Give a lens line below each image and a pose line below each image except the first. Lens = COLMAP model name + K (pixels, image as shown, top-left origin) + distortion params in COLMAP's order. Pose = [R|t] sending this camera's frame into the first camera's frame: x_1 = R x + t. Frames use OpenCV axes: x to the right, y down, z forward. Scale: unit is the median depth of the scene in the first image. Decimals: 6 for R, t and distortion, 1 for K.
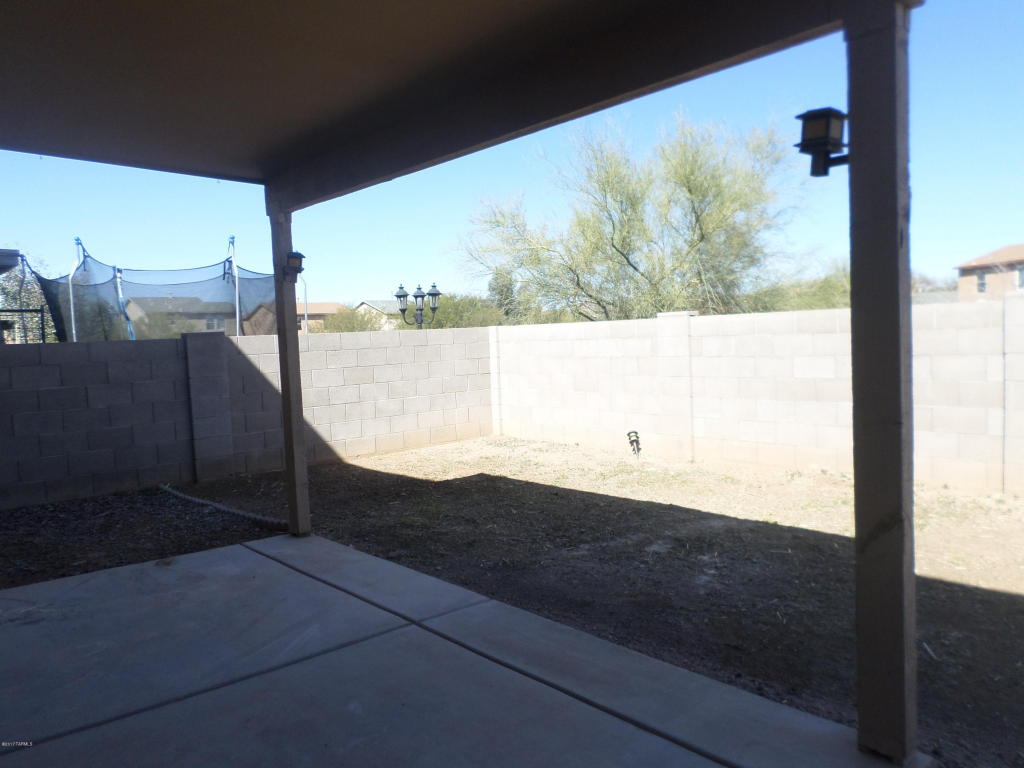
lens RADIAL K [[771.2, 0, 511.8], [0, 771.2, 387.0], [0, 0, 1]] dist [-0.015053, -0.015635]
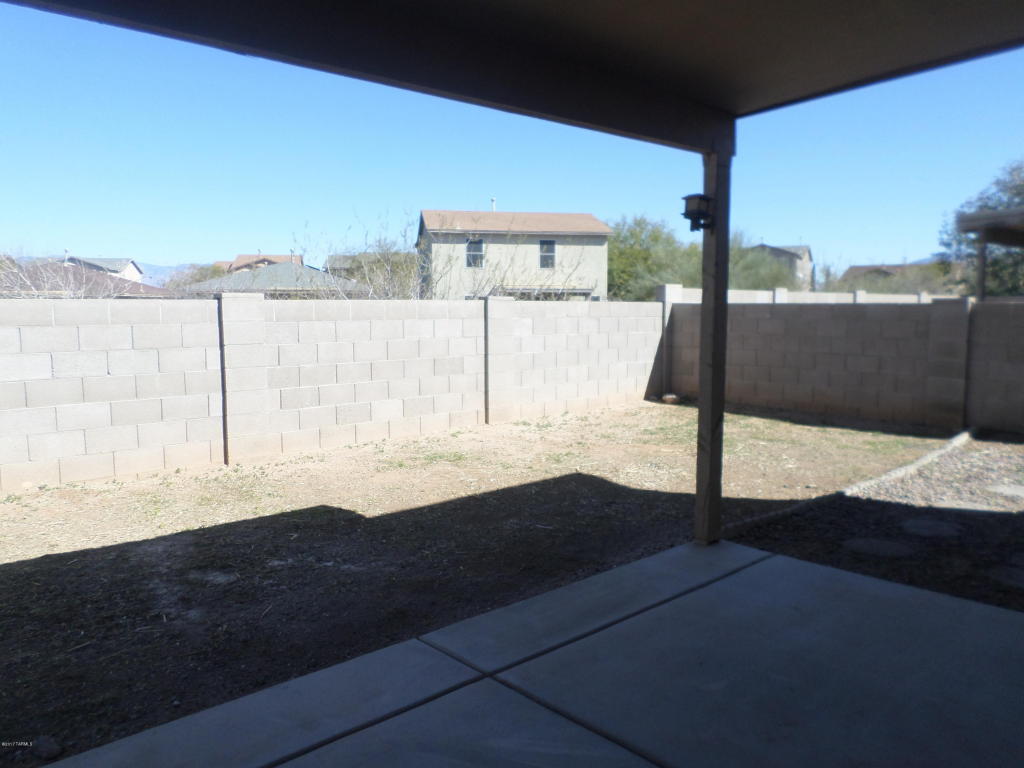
lens RADIAL K [[771.2, 0, 511.7], [0, 771.2, 380.2], [0, 0, 1]] dist [-0.015053, -0.015635]
pose [[-0.017941, -0.056406, 0.998247, -0.753364], [0.069369, 0.995931, 0.057521, -0.037884], [-0.997430, 0.070280, -0.013955, 0.795643]]
